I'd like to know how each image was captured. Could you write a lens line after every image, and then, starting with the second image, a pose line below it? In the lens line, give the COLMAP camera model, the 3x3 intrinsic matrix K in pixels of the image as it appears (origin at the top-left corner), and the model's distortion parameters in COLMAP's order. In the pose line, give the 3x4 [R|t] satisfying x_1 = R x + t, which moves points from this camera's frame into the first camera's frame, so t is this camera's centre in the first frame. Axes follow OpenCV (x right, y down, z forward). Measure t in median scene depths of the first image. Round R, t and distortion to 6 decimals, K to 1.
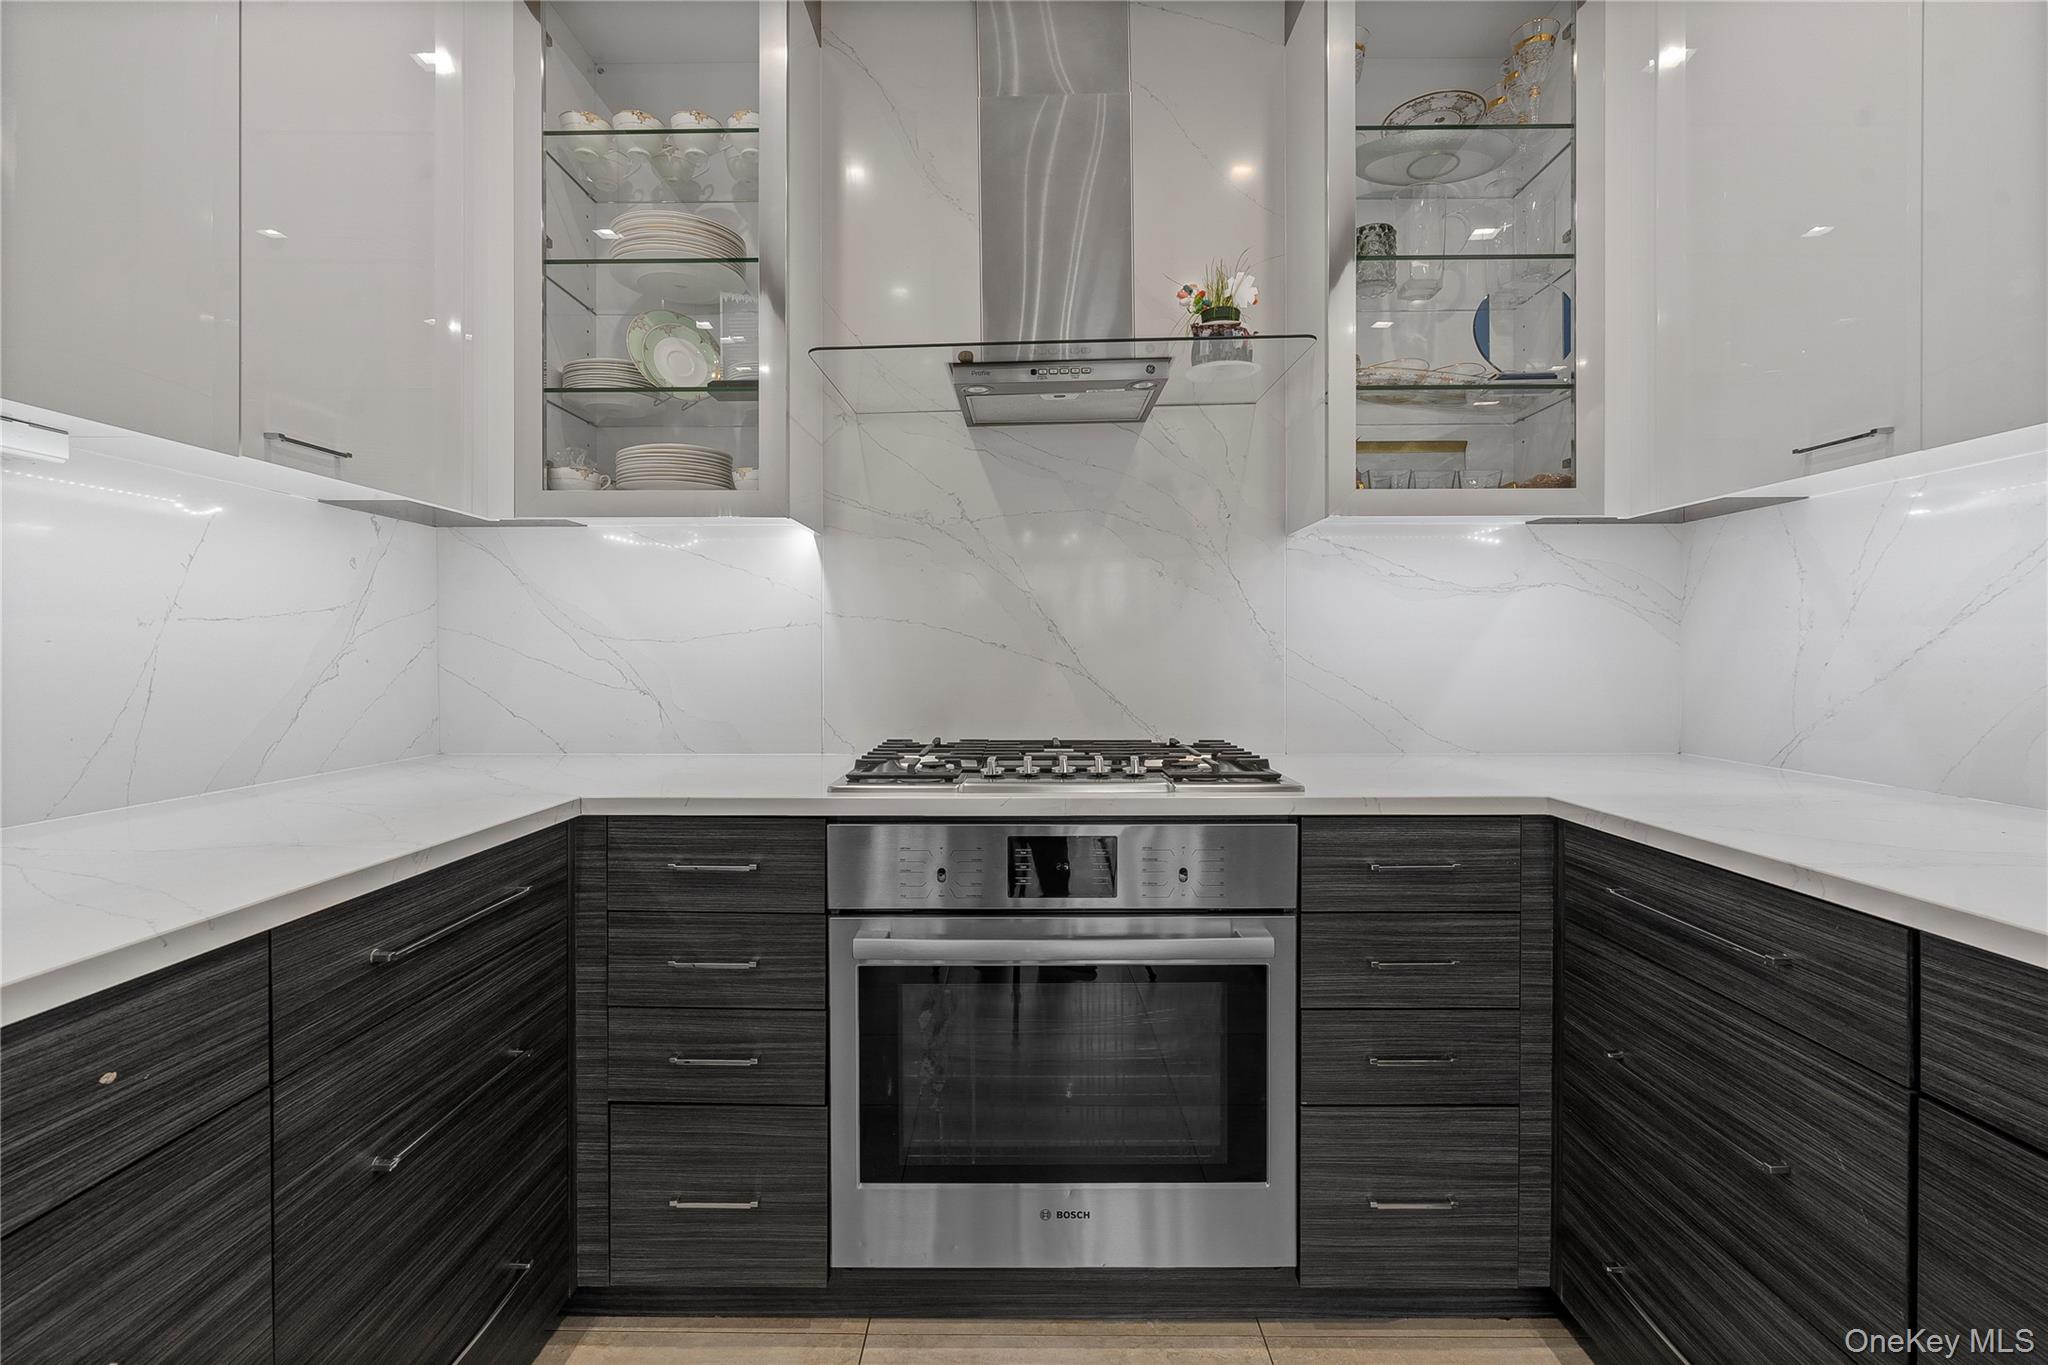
lens RADIAL K [[937.5, 0, 1027.7], [0, 937.5, 668.9], [0, 0, 1]] dist [-0.002343, 0.002336]
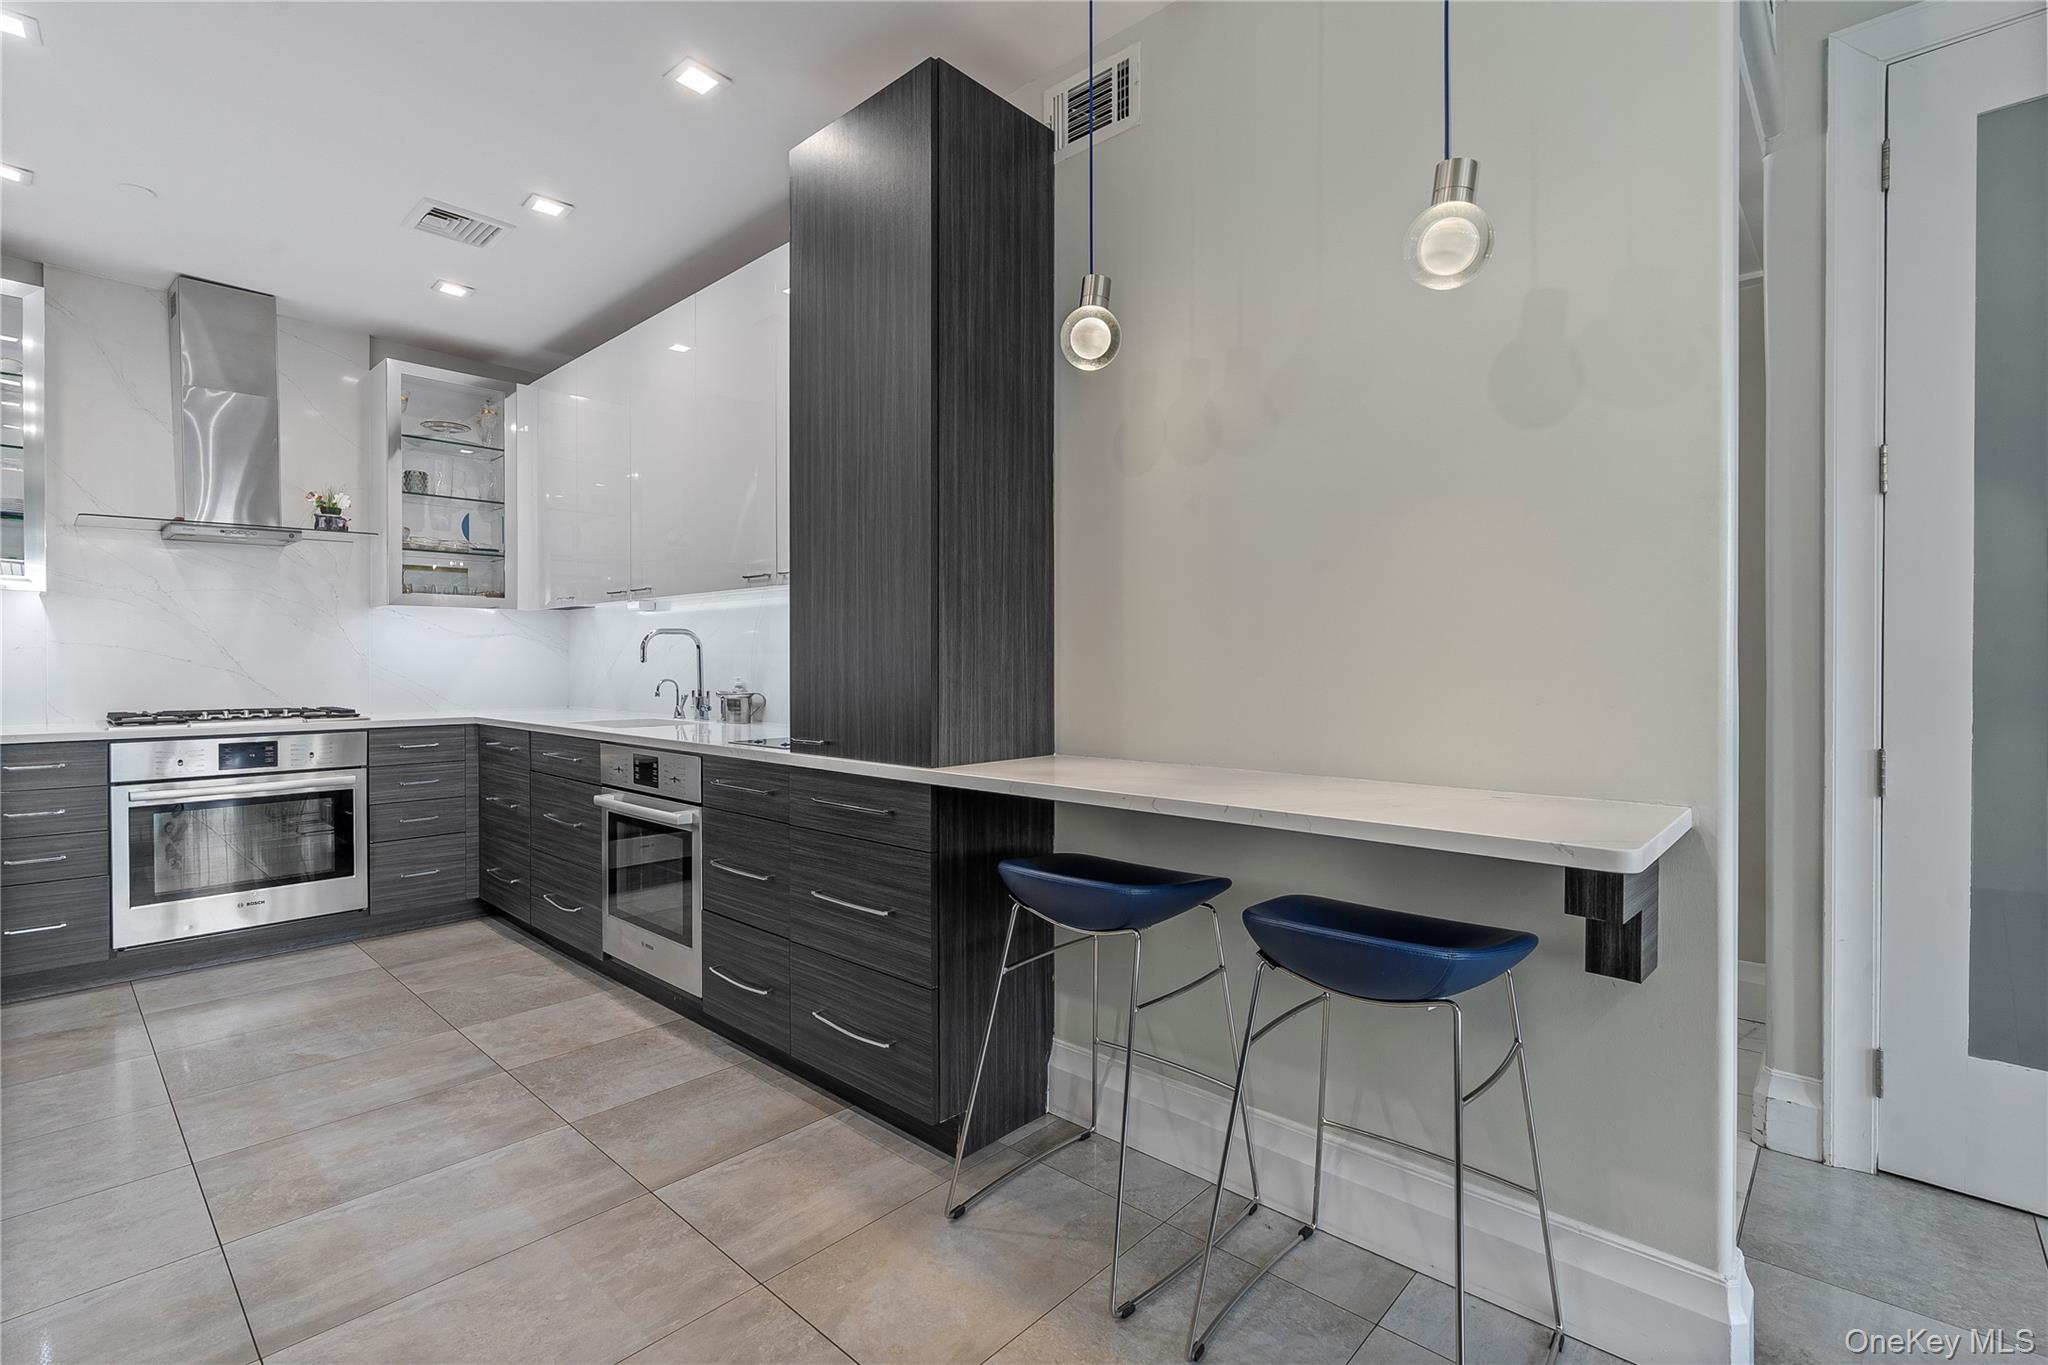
lens RADIAL K [[937.5, 0, 993.8], [0, 937.5, 671.7], [0, 0, 1]] dist [-0.002343, 0.002336]
pose [[0.698873, -0.004364, 0.715233, -0.332510], [0.009764, 0.999946, -0.003440, 0.029282], [-0.715179, 0.009388, 0.698878, -1.945067]]
